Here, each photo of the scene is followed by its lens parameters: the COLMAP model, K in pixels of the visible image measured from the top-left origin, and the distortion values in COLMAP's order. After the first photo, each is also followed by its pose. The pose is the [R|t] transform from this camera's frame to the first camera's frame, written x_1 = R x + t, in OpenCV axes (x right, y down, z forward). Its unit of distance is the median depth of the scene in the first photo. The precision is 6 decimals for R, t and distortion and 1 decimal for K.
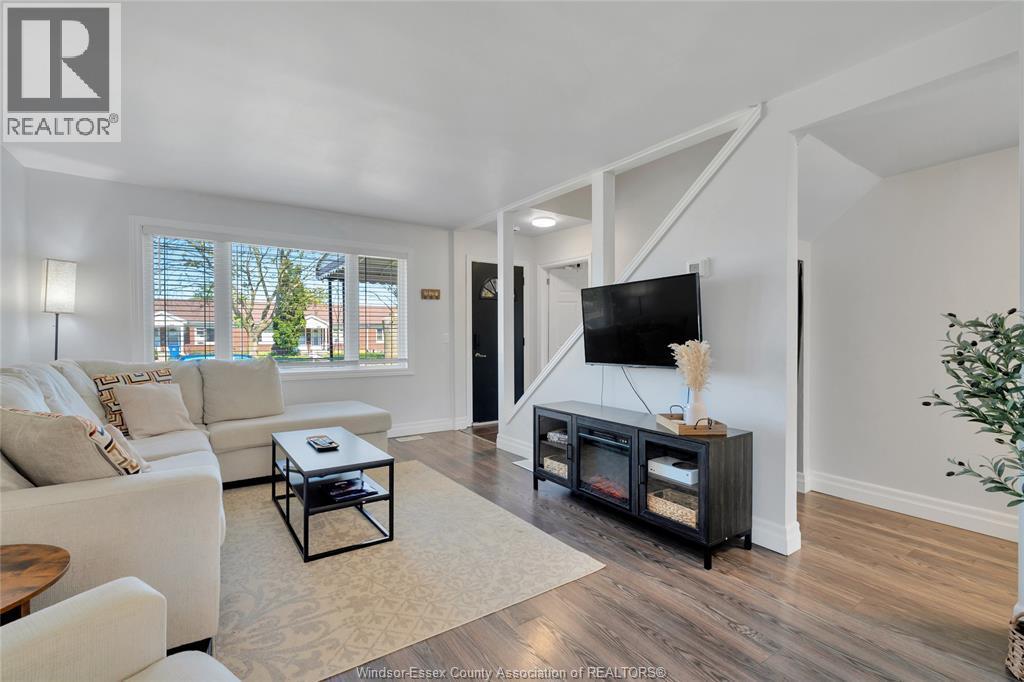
lens RADIAL K [[471.0, 0, 506.8], [0, 471.0, 340.1], [0, 0, 1]] dist [-0.000108, 0.000070]
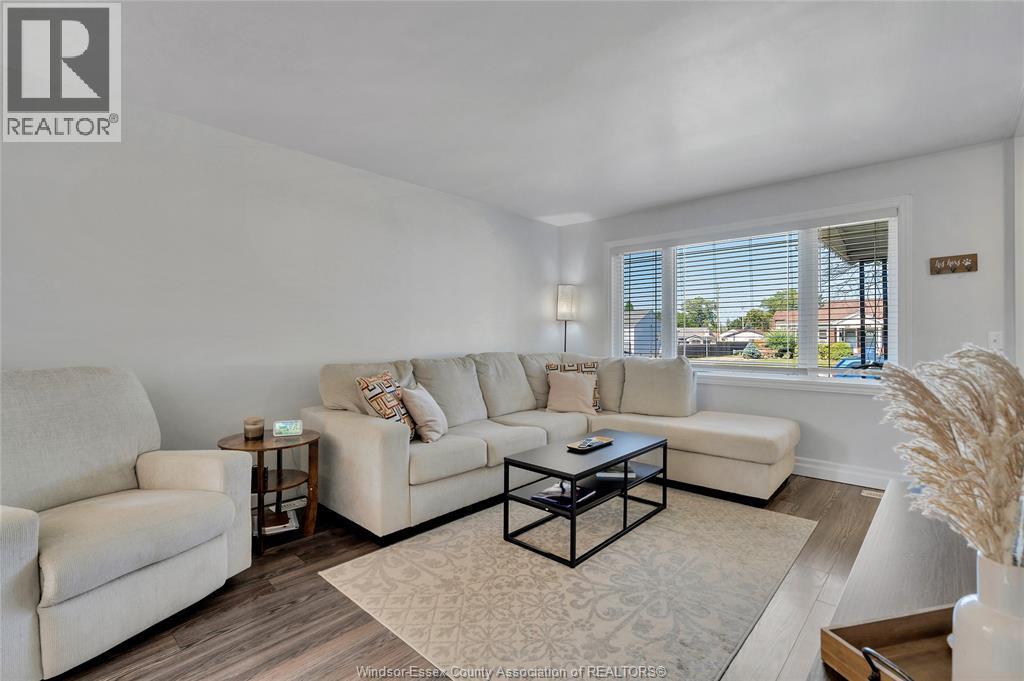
lens RADIAL K [[471.0, 0, 506.8], [0, 471.0, 339.6], [0, 0, 1]] dist [-0.000108, 0.000070]
pose [[0.210372, 0.000408, -0.977621, 0.619658], [-0.019505, 0.999803, -0.003780, 0.015469], [0.977427, 0.019864, 0.210338, 0.753858]]
